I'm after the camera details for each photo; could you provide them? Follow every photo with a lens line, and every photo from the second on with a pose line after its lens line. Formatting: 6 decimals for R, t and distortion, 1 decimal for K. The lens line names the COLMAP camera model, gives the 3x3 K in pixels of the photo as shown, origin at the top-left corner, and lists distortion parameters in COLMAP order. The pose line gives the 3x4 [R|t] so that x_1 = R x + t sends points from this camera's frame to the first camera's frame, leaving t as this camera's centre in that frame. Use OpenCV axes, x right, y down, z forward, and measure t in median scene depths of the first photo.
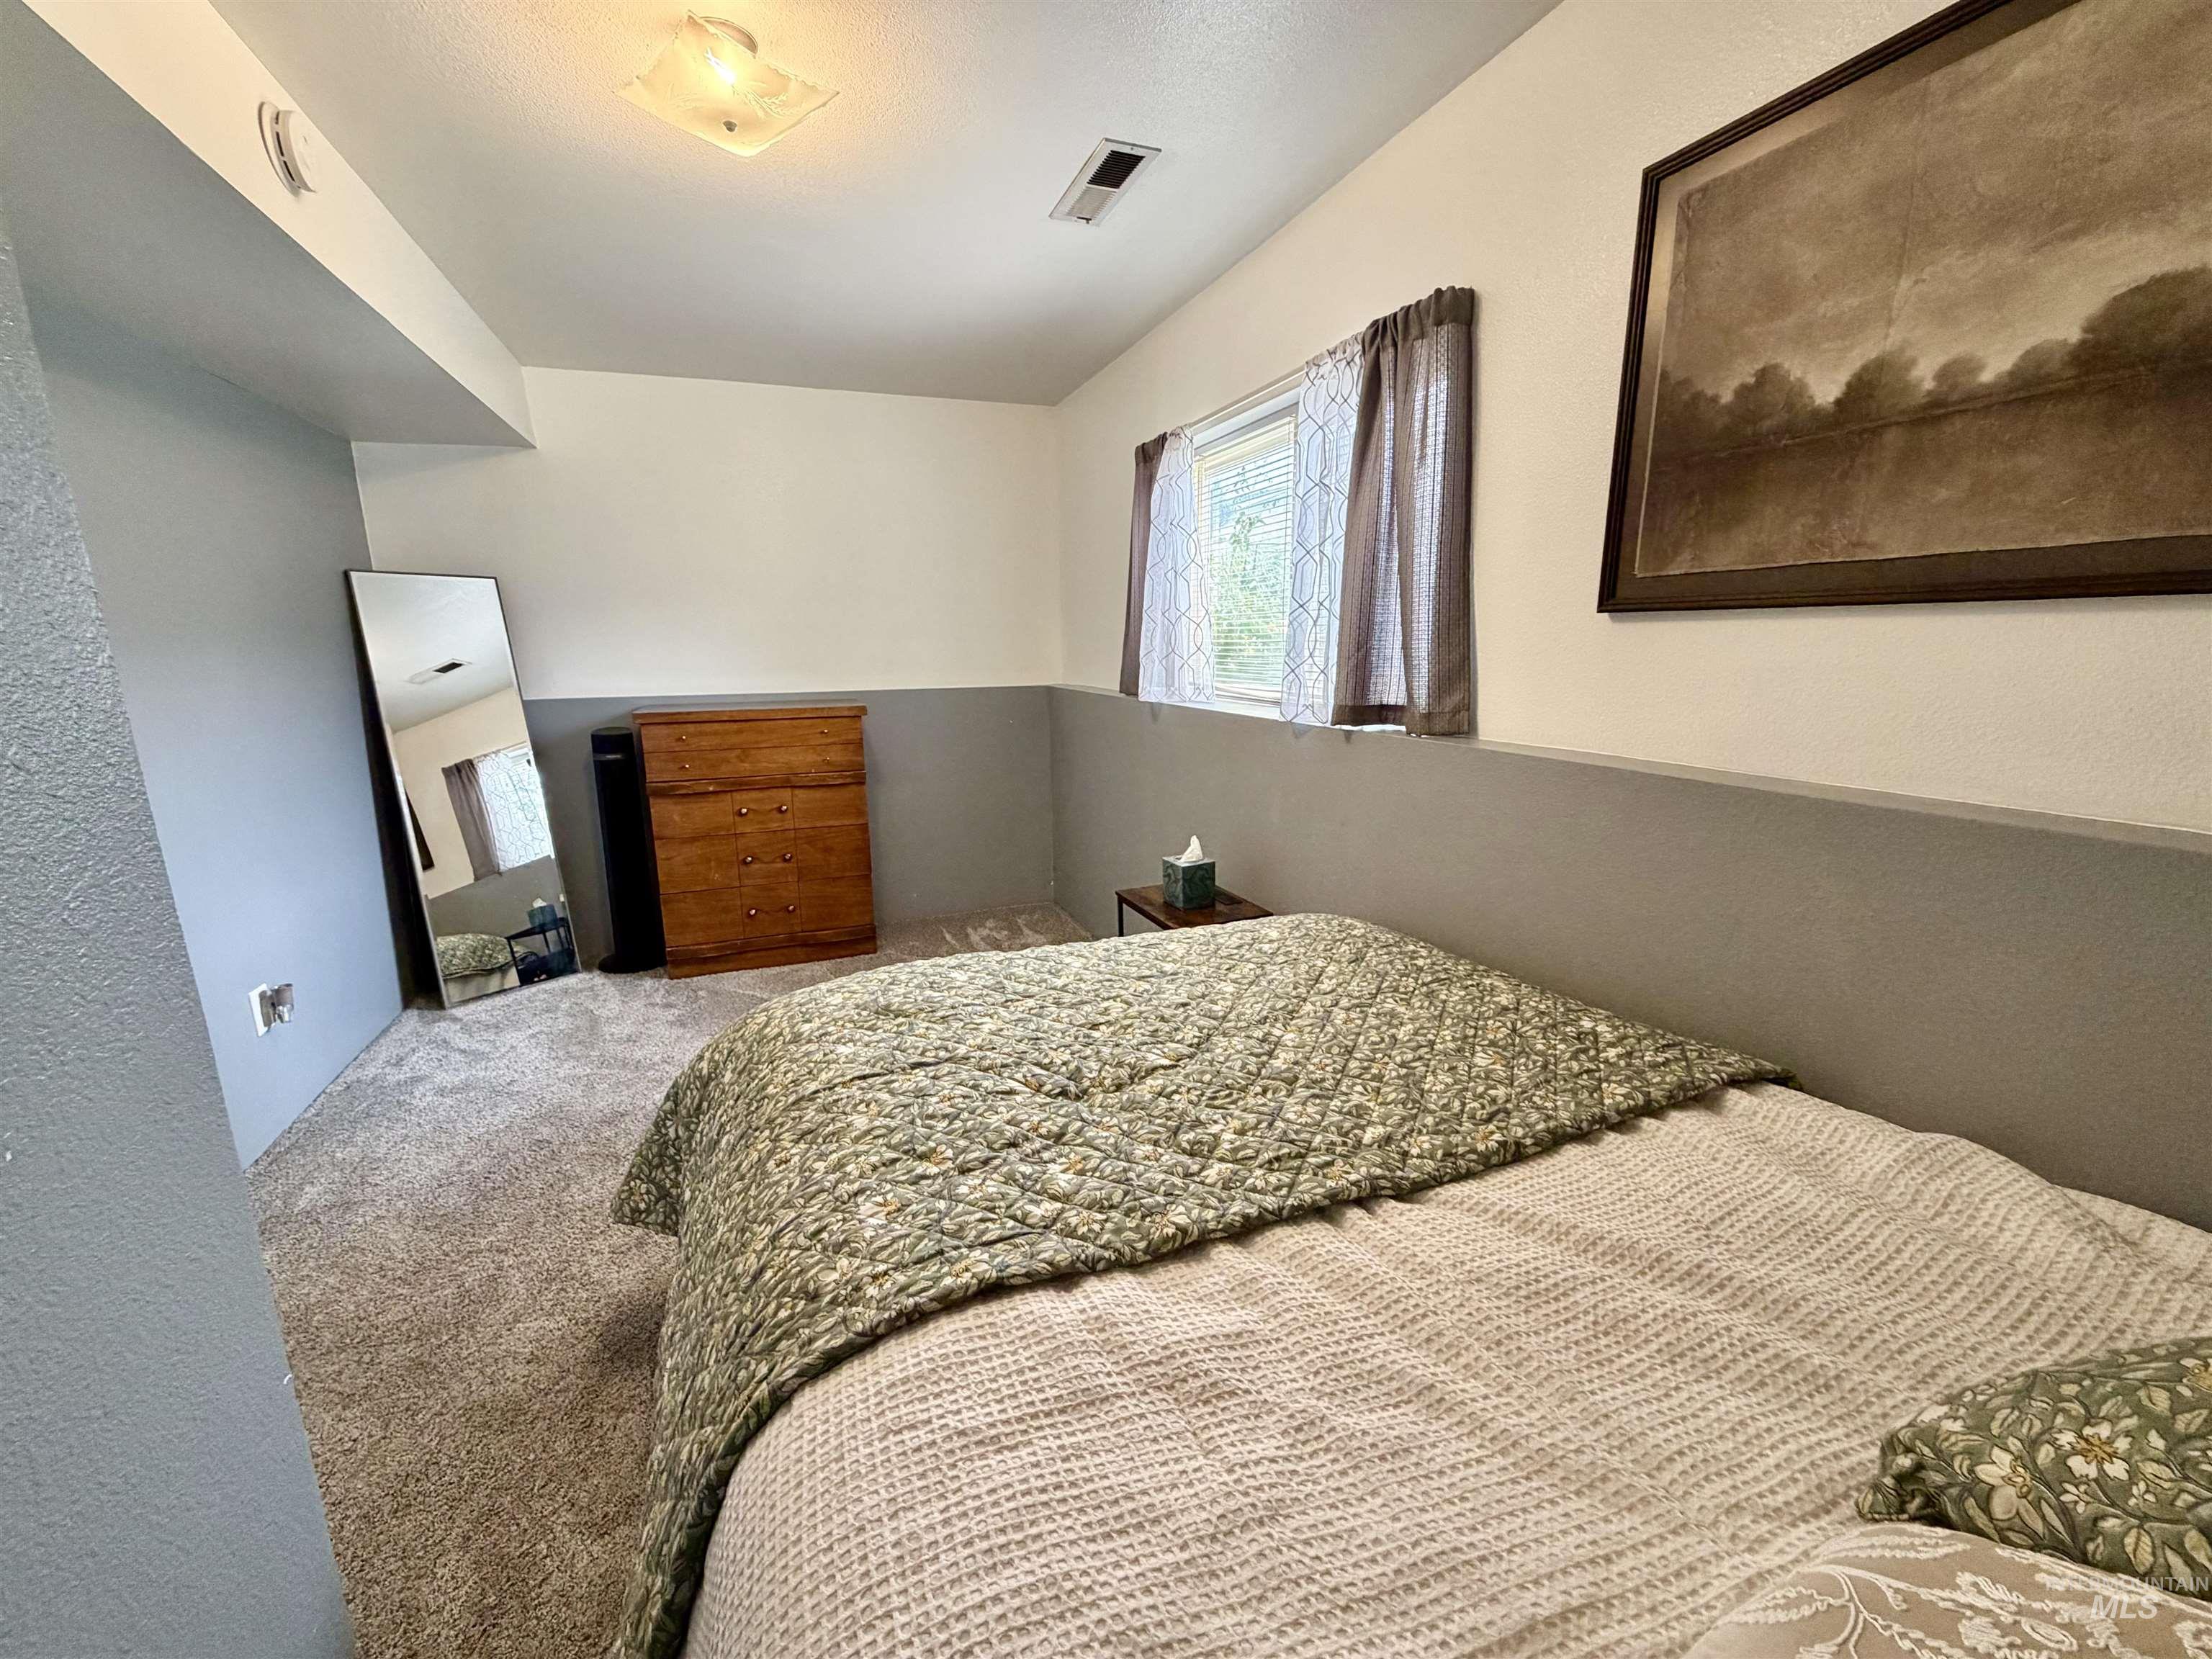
lens RADIAL K [[884.4, 0, 1097.6], [0, 884.4, 827.5], [0, 0, 1]] dist [0.000220, 0.000576]
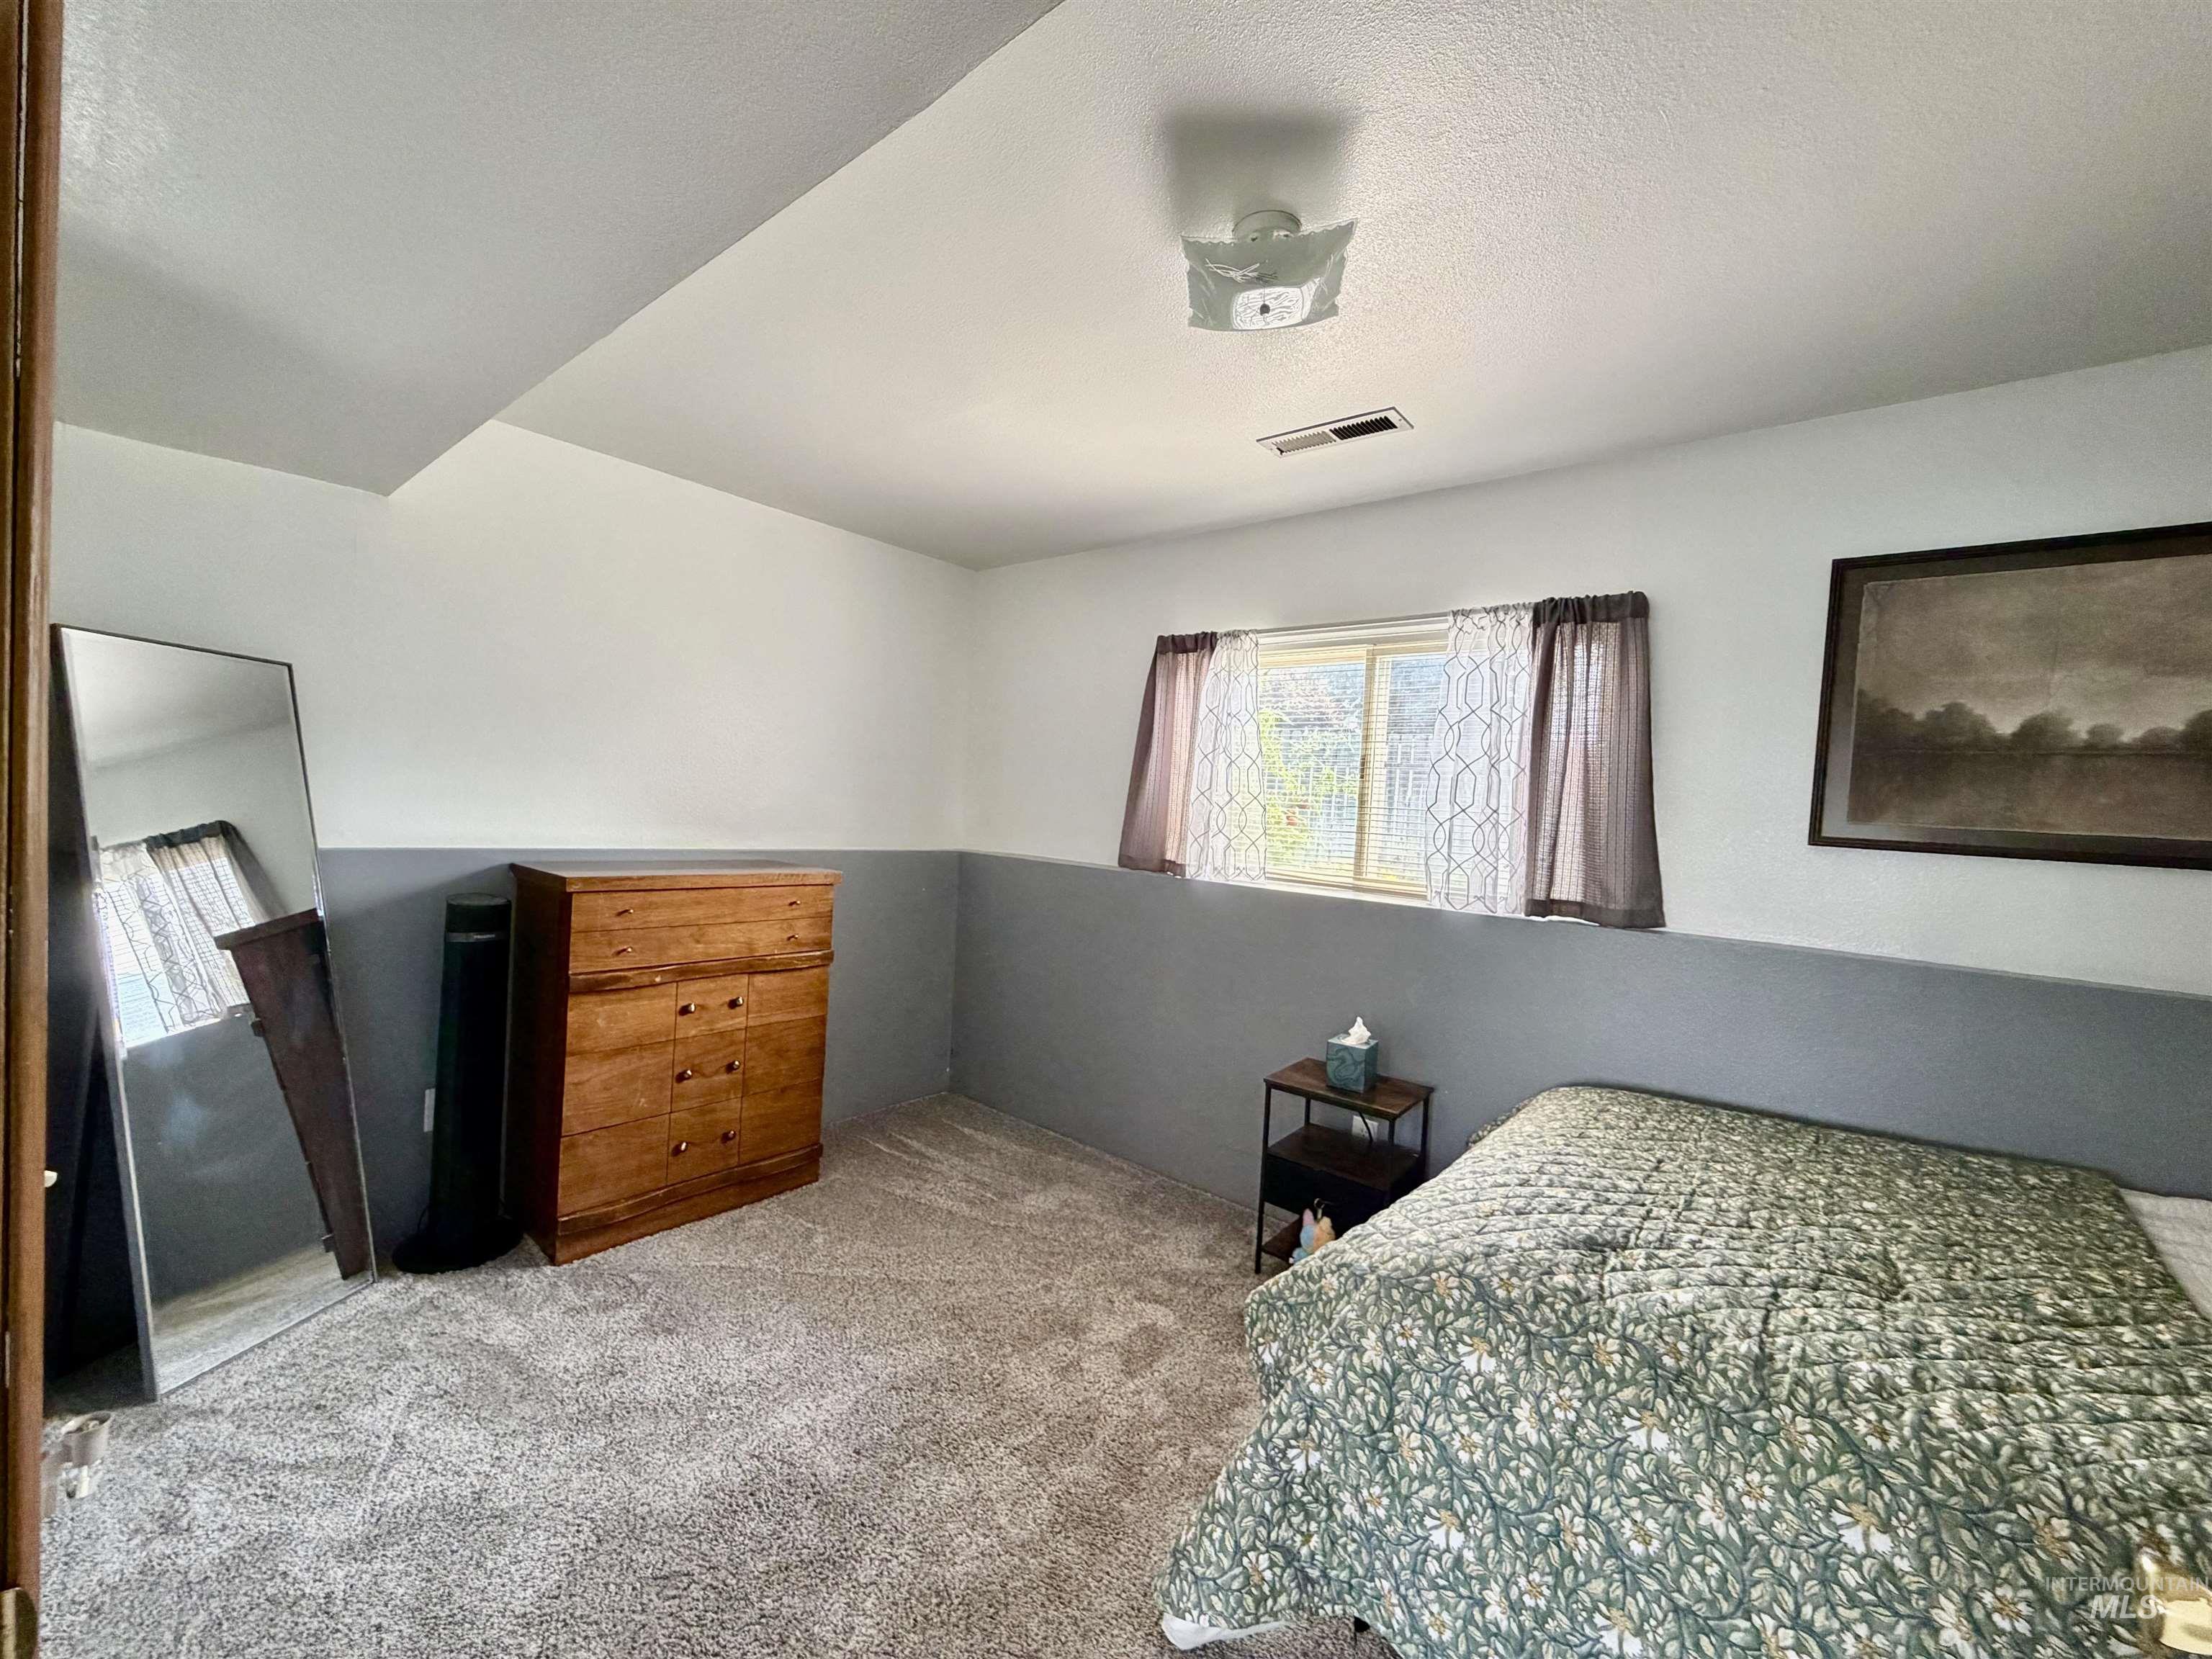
lens RADIAL K [[884.4, 0, 1097.6], [0, 884.4, 827.5], [0, 0, 1]] dist [0.000220, 0.000576]
pose [[0.868855, 0.051787, 0.492350, -0.857357], [0.032479, 0.986408, -0.161070, -0.067069], [-0.494000, 0.155937, 0.855364, 0.290866]]
